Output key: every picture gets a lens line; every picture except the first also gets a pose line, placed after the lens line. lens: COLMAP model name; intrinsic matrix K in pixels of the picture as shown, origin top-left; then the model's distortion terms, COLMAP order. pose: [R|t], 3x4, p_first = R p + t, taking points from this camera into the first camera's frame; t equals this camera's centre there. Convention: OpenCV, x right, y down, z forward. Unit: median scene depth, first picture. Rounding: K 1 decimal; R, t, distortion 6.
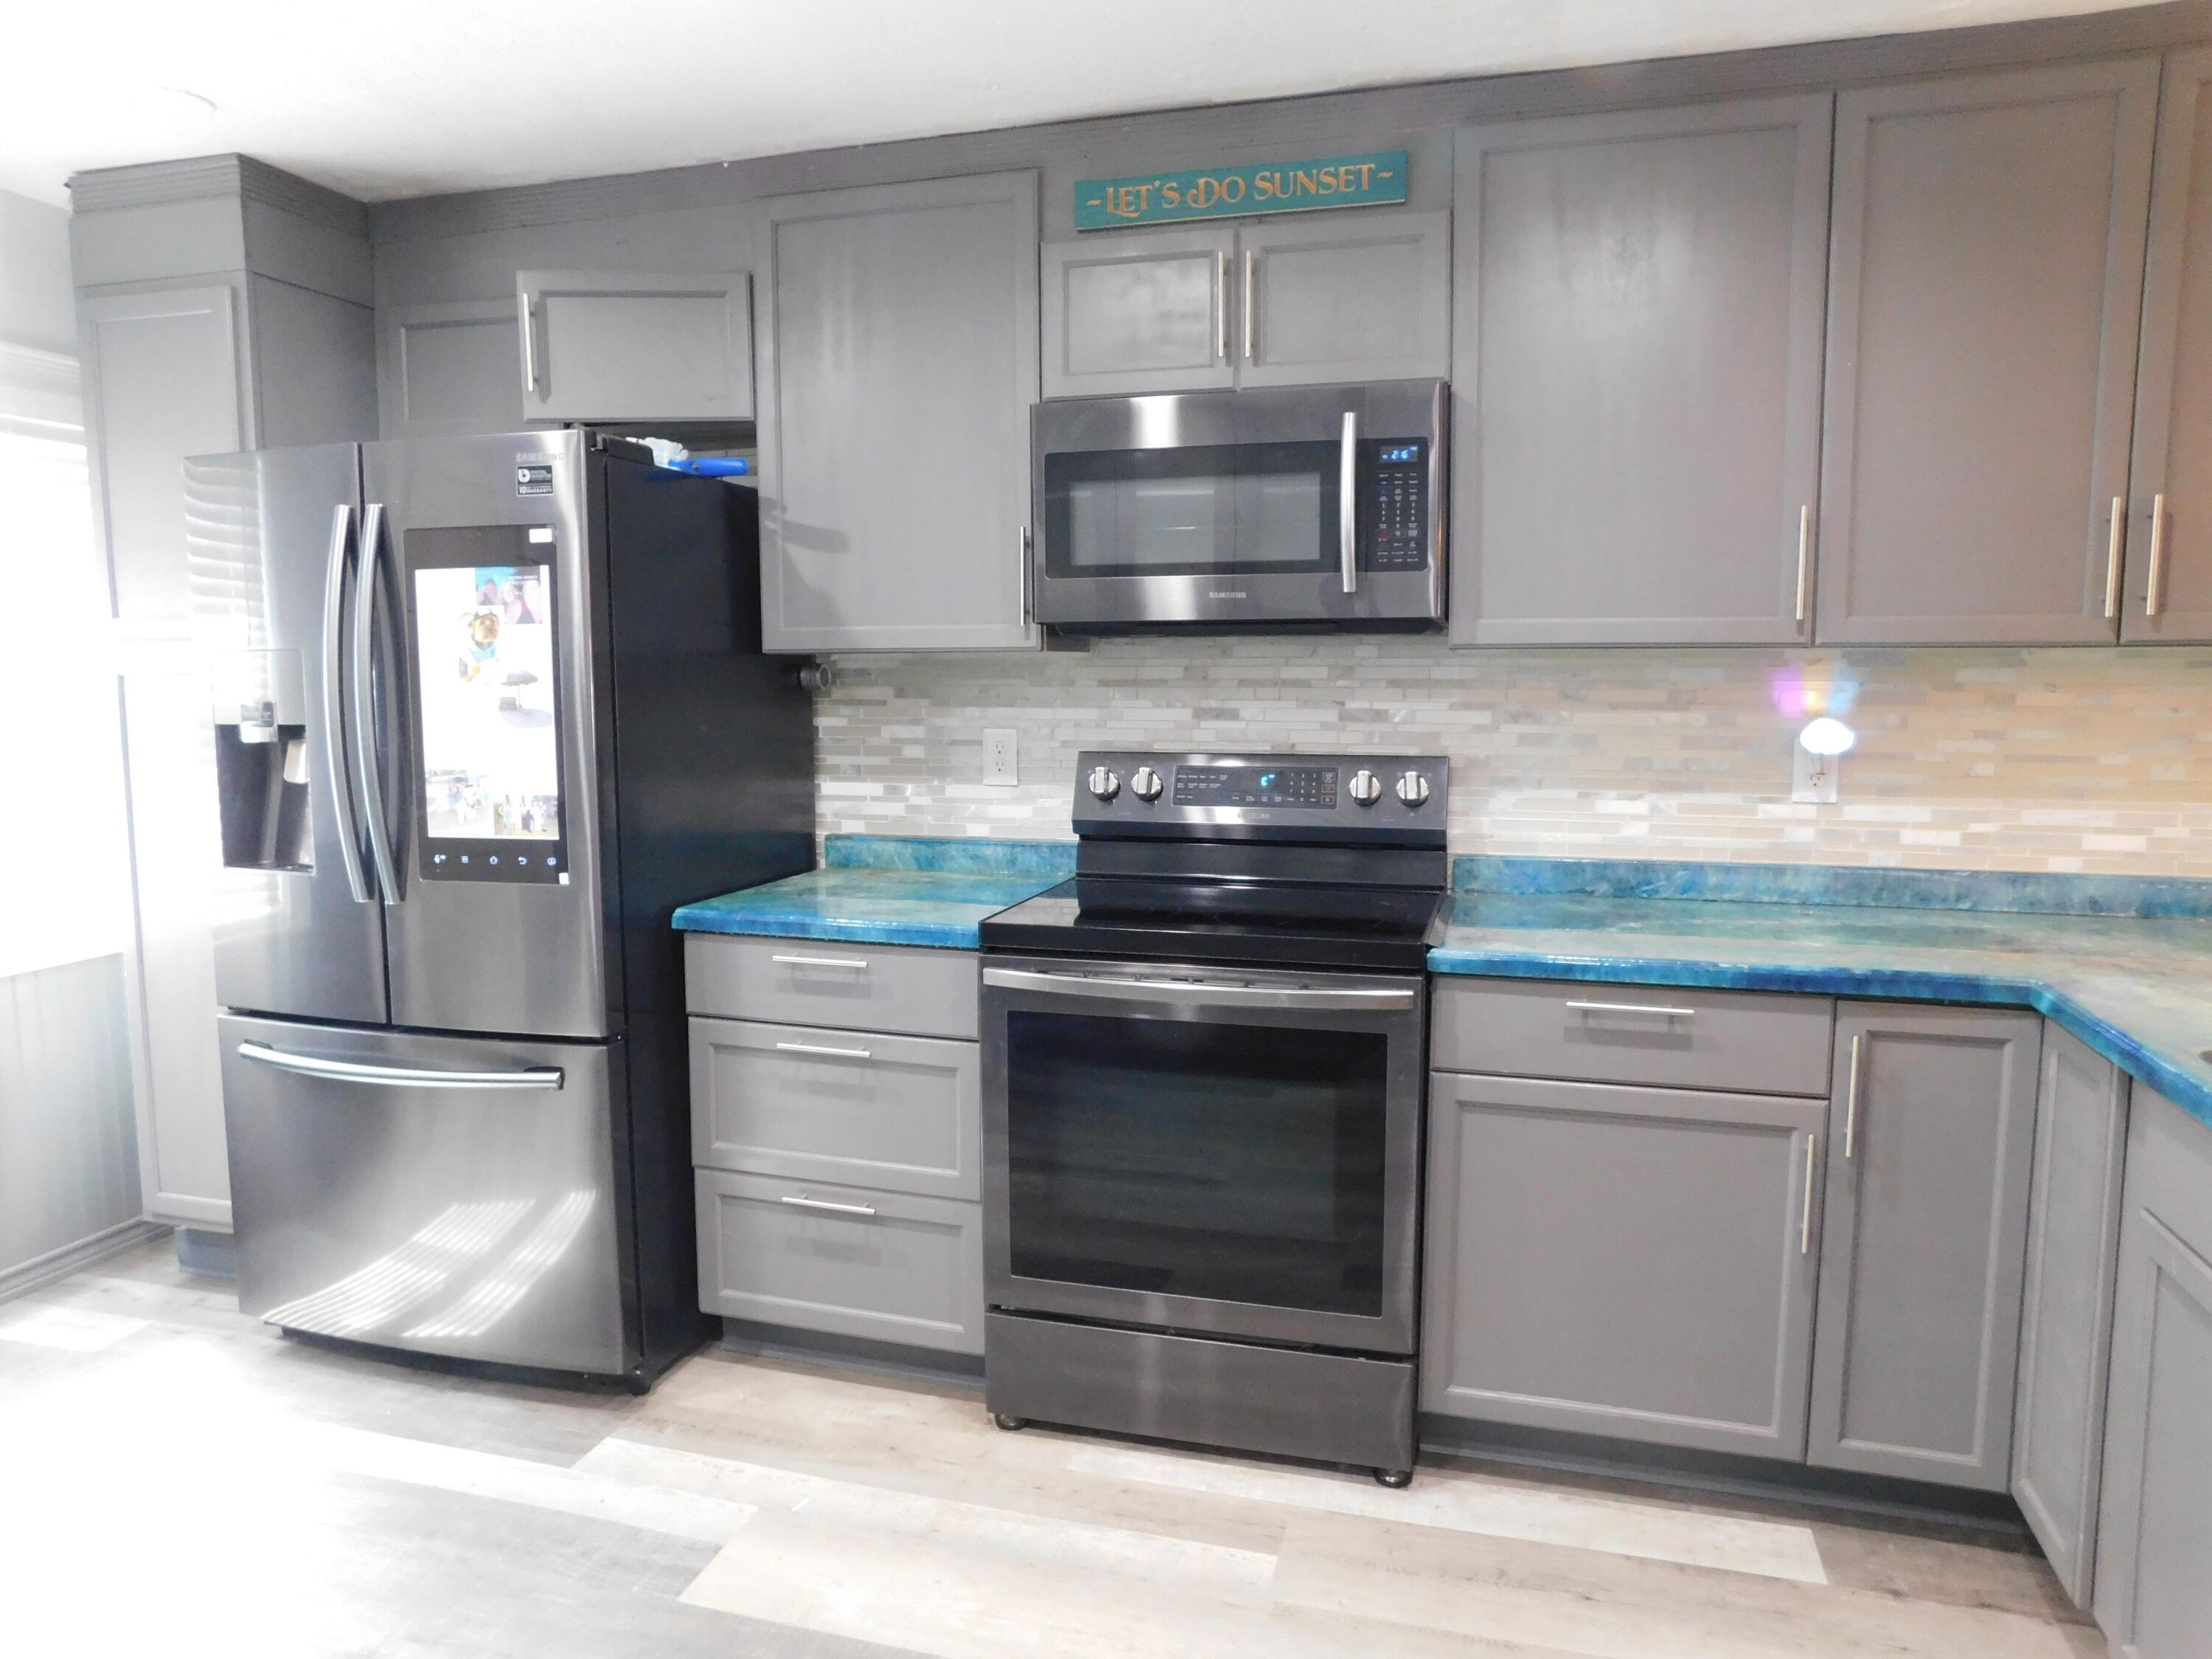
lens RADIAL K [[1453.7, 0, 1112.2], [0, 1453.7, 819.7], [0, 0, 1]] dist [-0.074082, 0.059364]
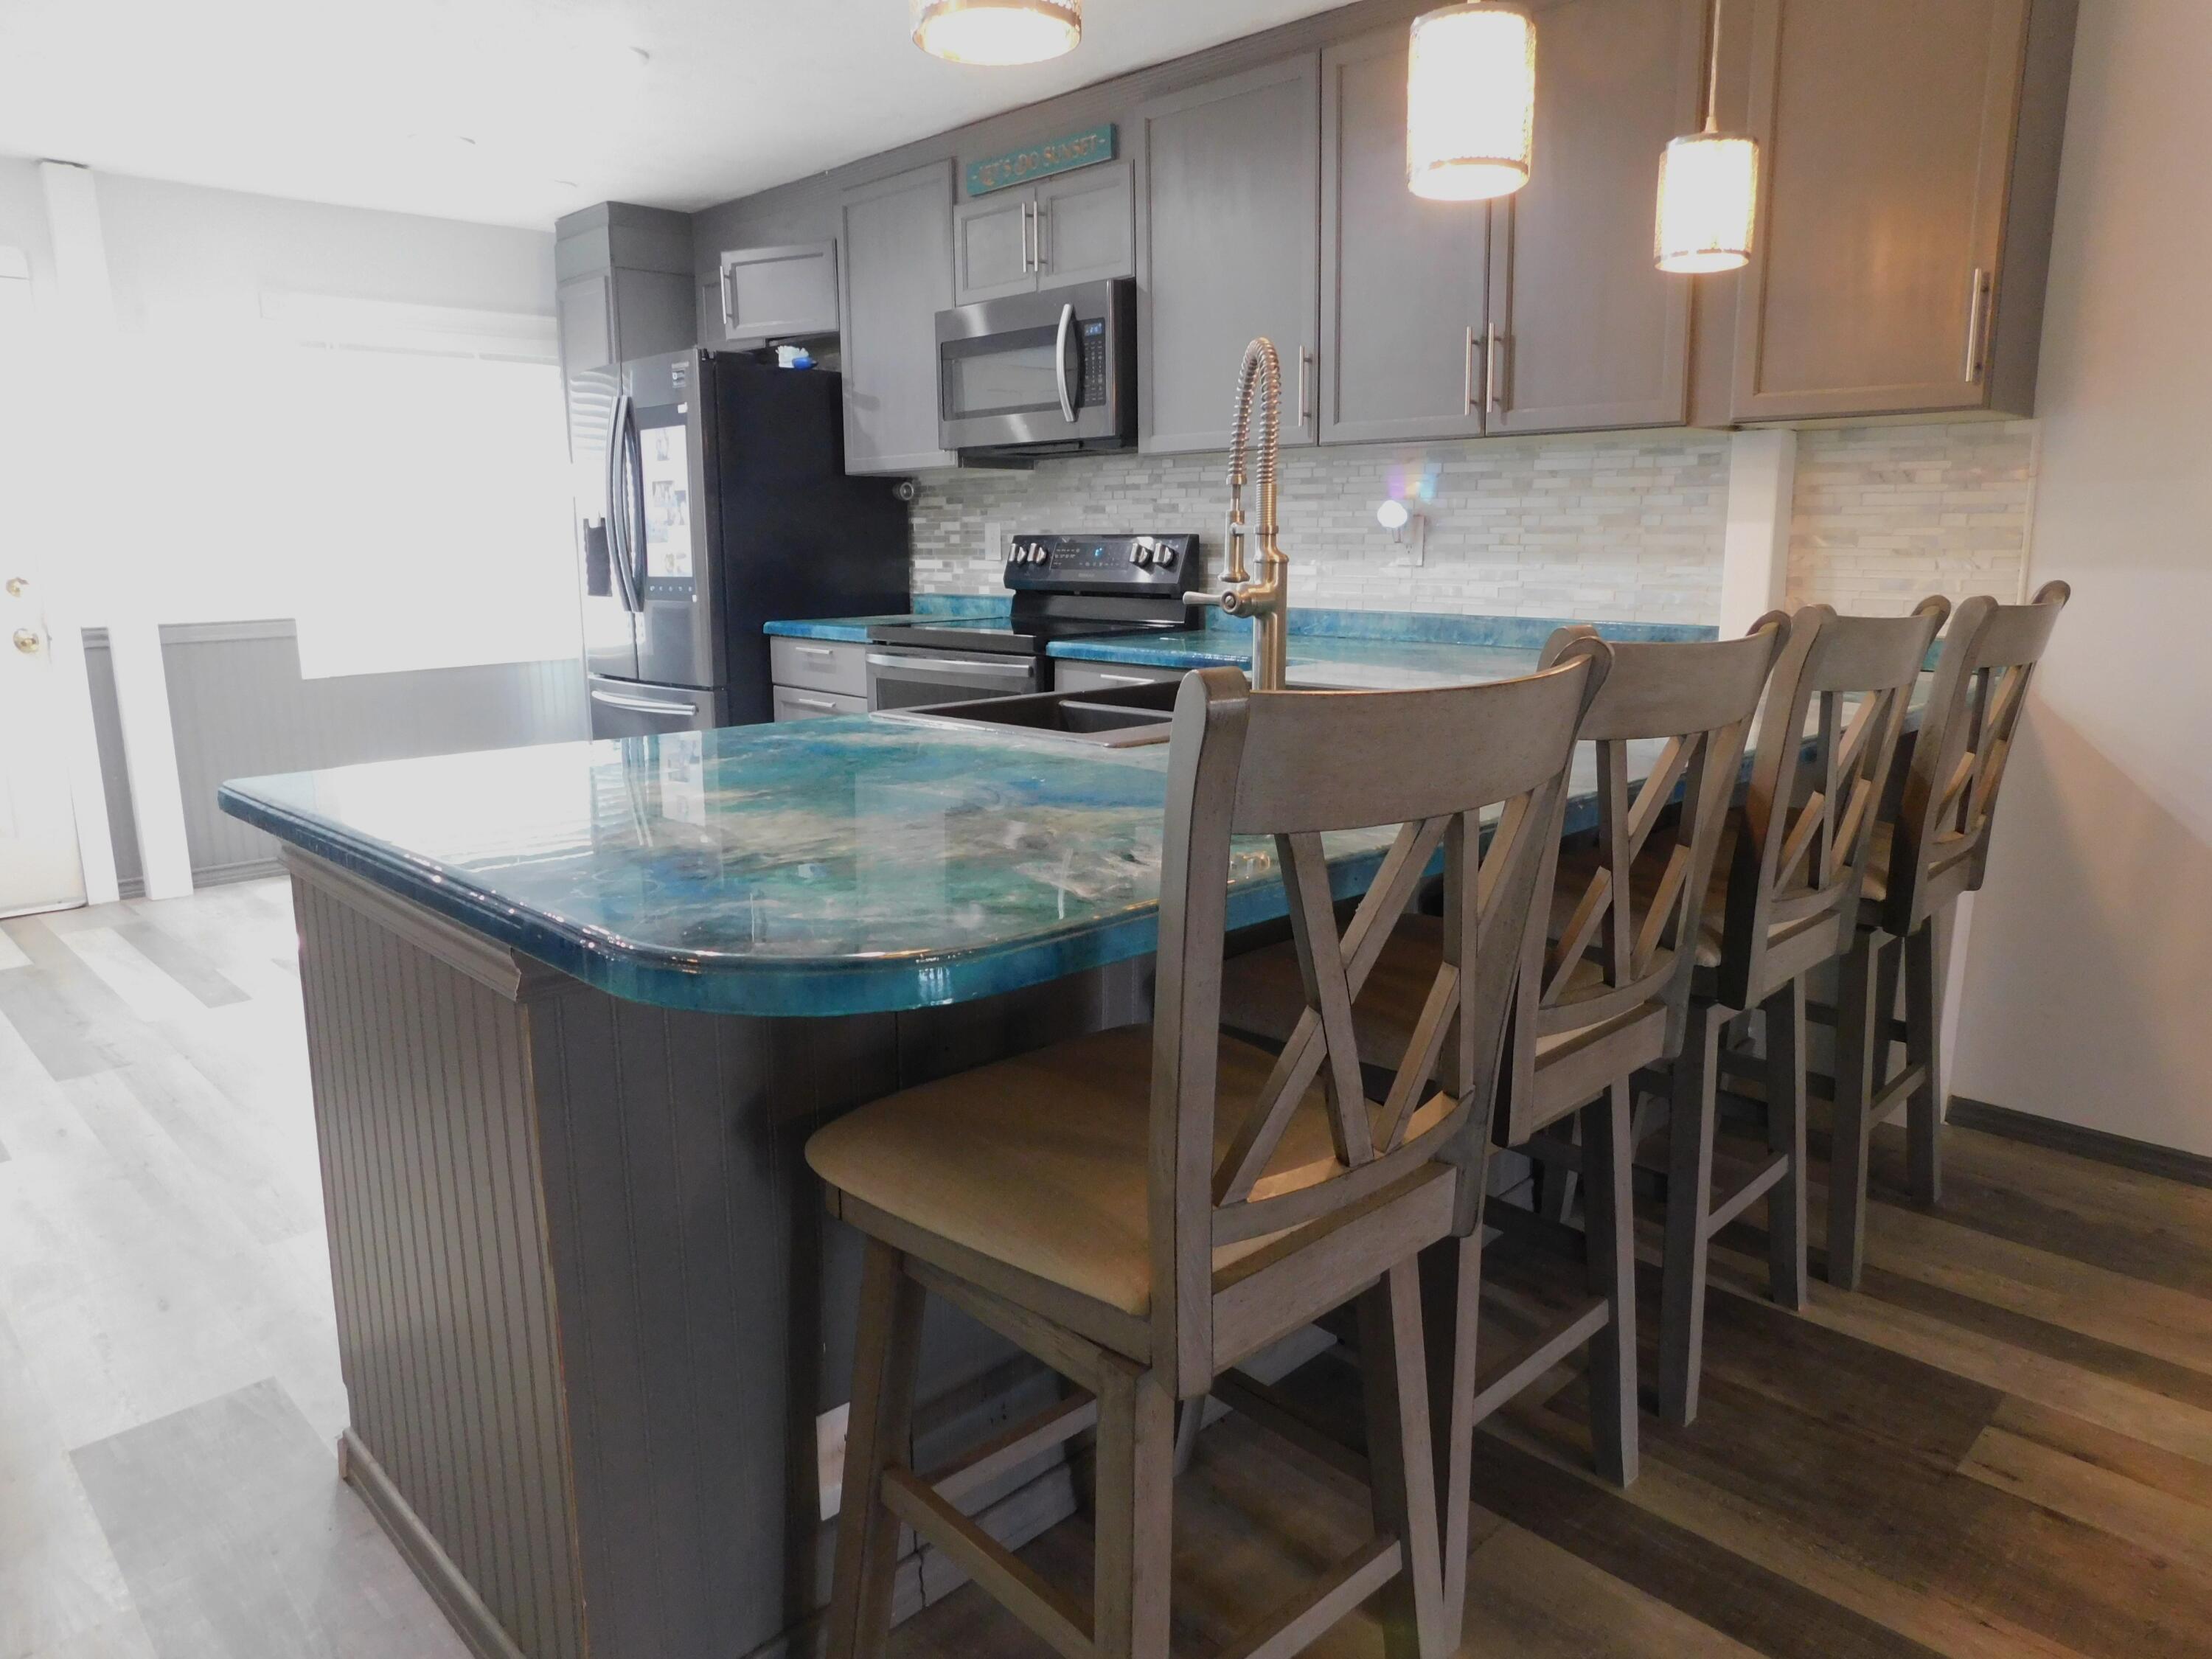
lens RADIAL K [[1453.7, 0, 1112.2], [0, 1453.7, 819.7], [0, 0, 1]] dist [-0.074082, 0.059364]
pose [[0.872853, 0.091795, -0.479272, 0.907854], [-0.048730, 0.993635, 0.101564, 0.099716], [0.485545, -0.065295, 0.871770, -0.333388]]
